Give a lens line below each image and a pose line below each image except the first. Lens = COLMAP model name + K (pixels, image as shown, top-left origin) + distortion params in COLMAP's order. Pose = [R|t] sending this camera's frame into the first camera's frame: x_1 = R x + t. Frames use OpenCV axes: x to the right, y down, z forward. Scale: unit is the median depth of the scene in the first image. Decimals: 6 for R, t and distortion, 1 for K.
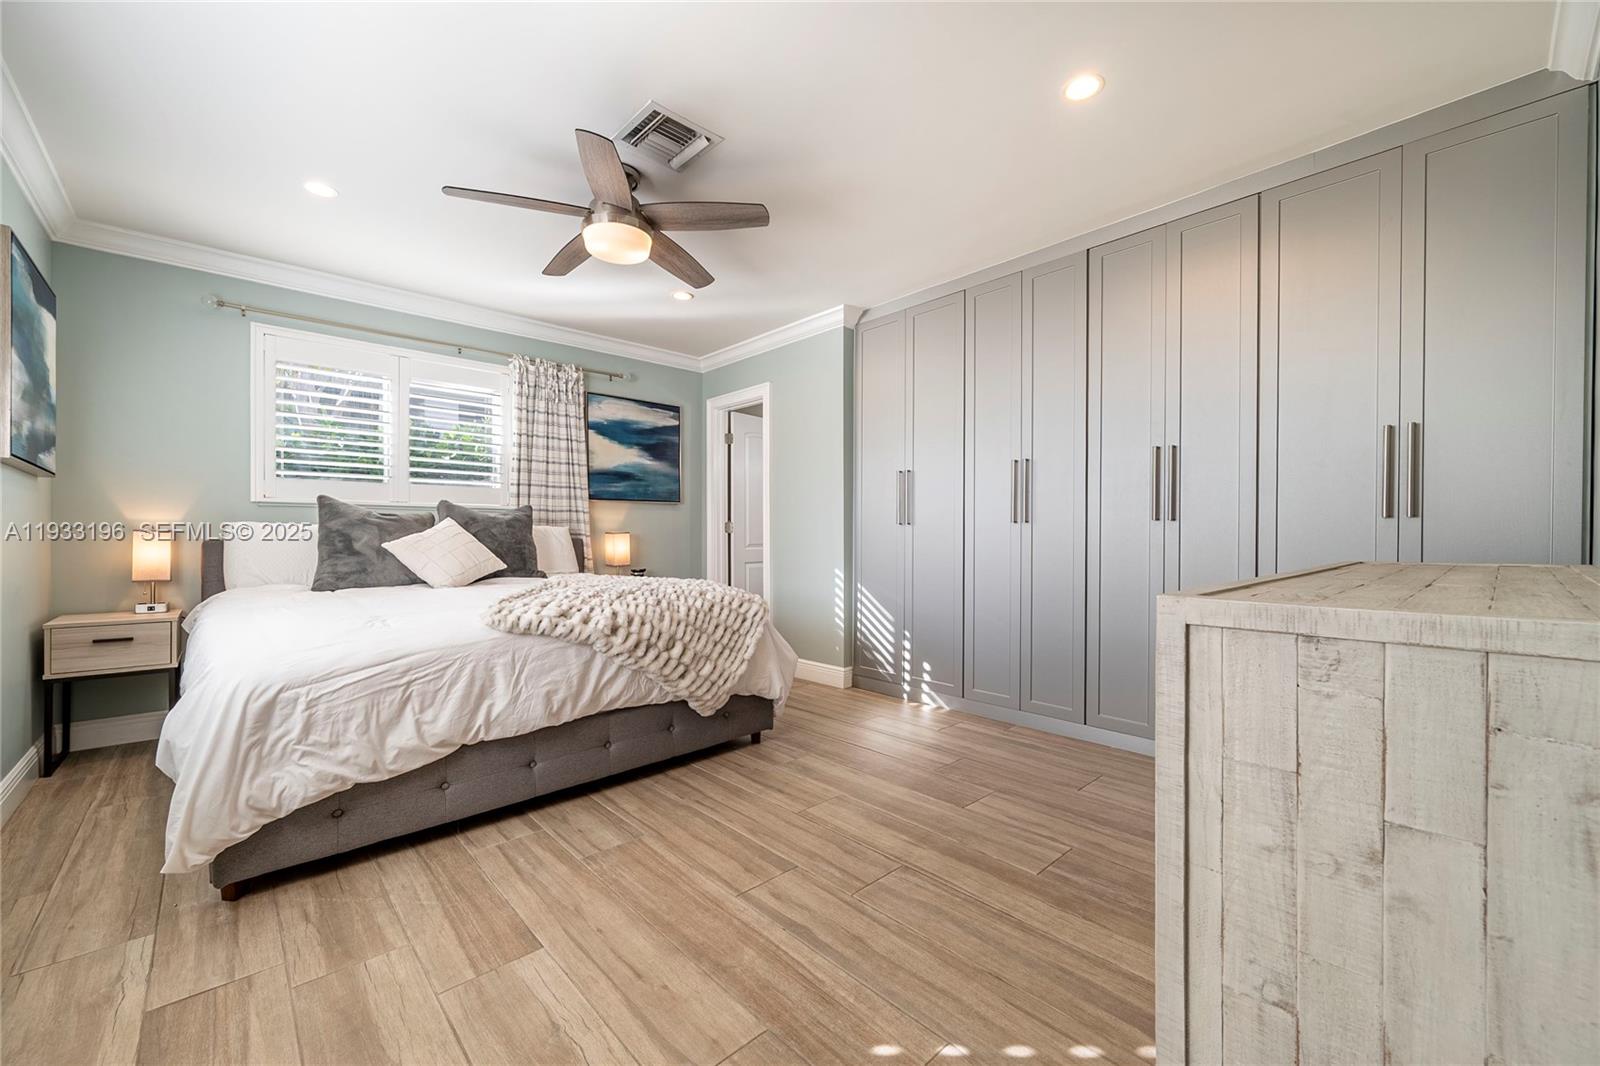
lens RADIAL K [[633.7, 0, 800.4], [0, 633.7, 538.5], [0, 0, 1]] dist [-0.002021, -0.000218]
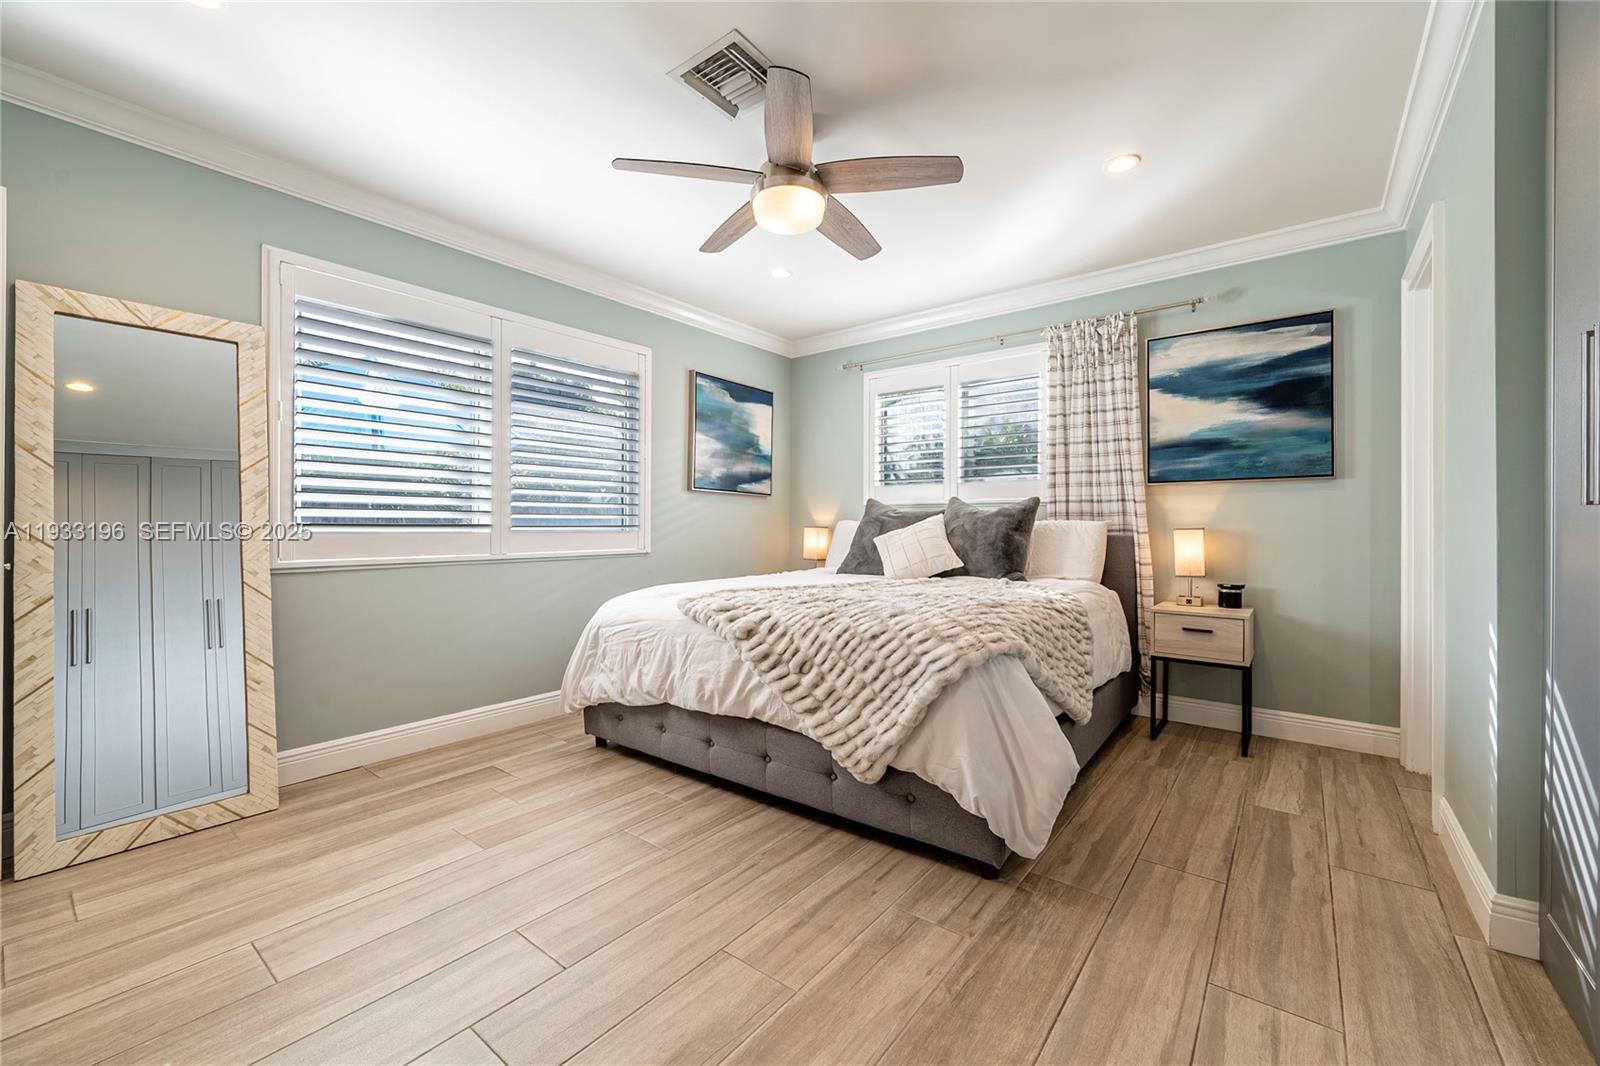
lens RADIAL K [[633.7, 0, 804.6], [0, 633.7, 526.6], [0, 0, 1]] dist [-0.002021, -0.000218]
pose [[0.164514, -0.000586, -0.986375, 0.538344], [-0.007676, 0.999969, -0.001874, -0.011448], [0.986345, 0.007880, 0.164505, 0.780262]]
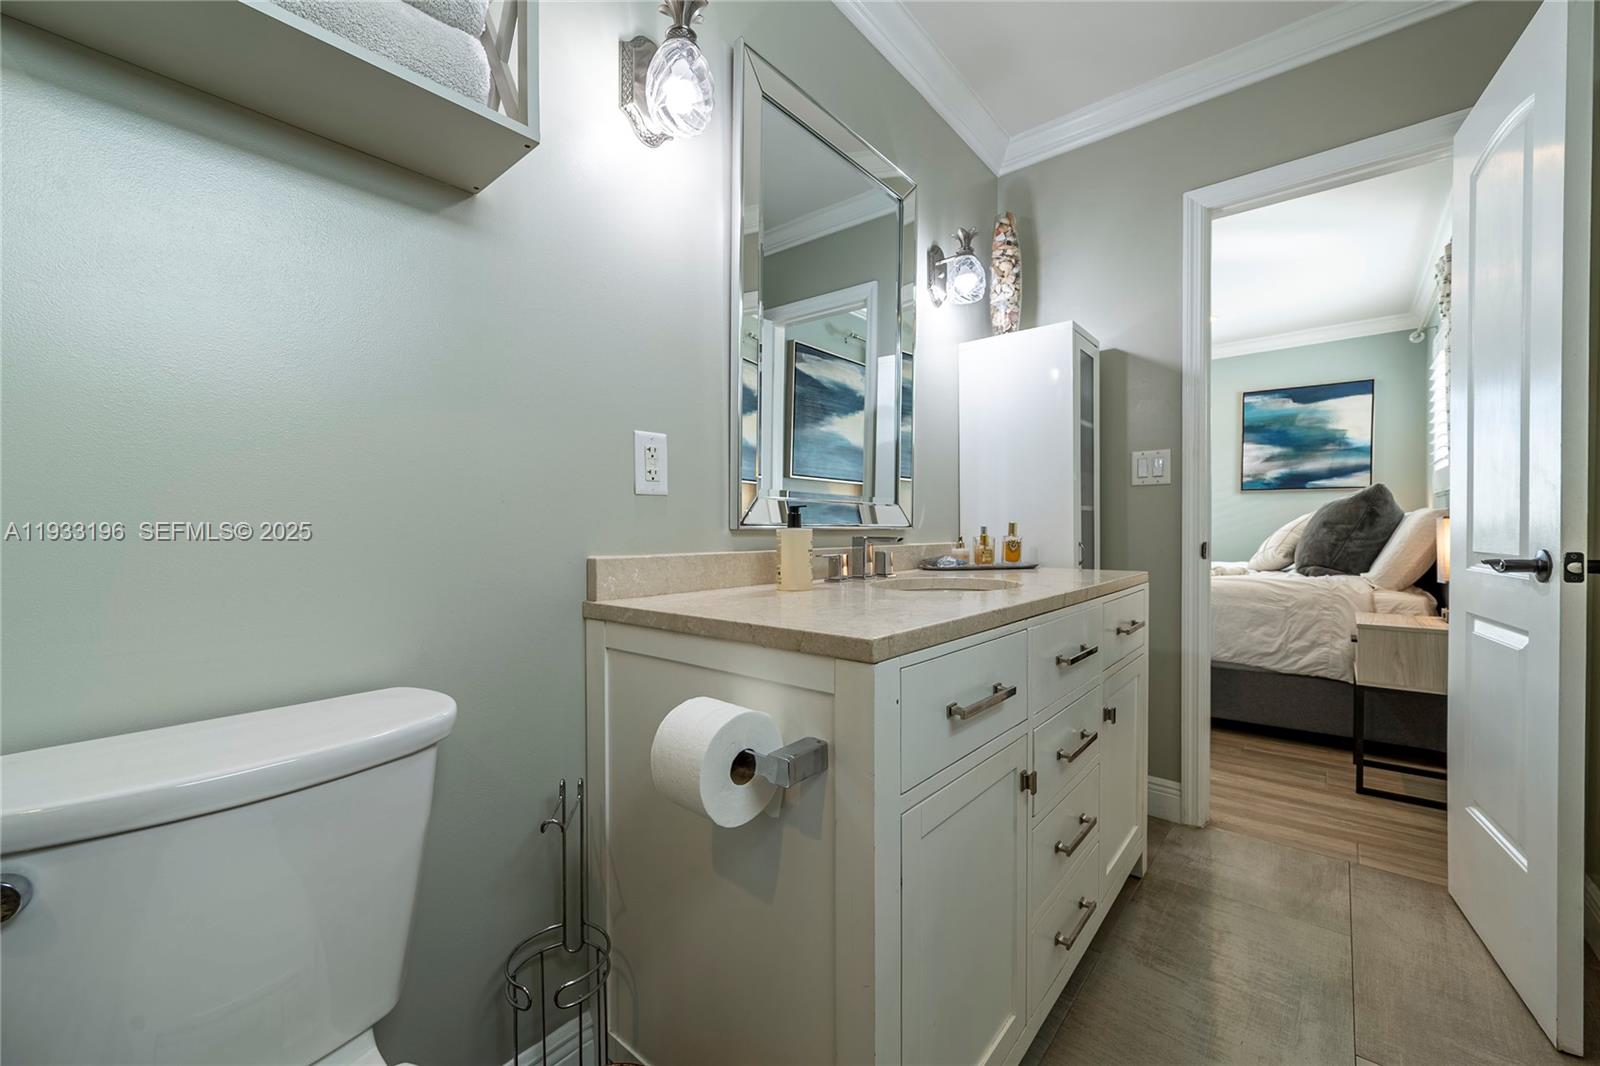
lens RADIAL K [[633.7, 0, 803.4], [0, 633.7, 533.1], [0, 0, 1]] dist [-0.002021, -0.000218]
pose [[-0.992716, 0.003918, -0.120418, 0.478586], [0.002507, 0.999926, 0.011869, -0.004898], [0.120455, 0.011480, -0.992652, 2.429684]]
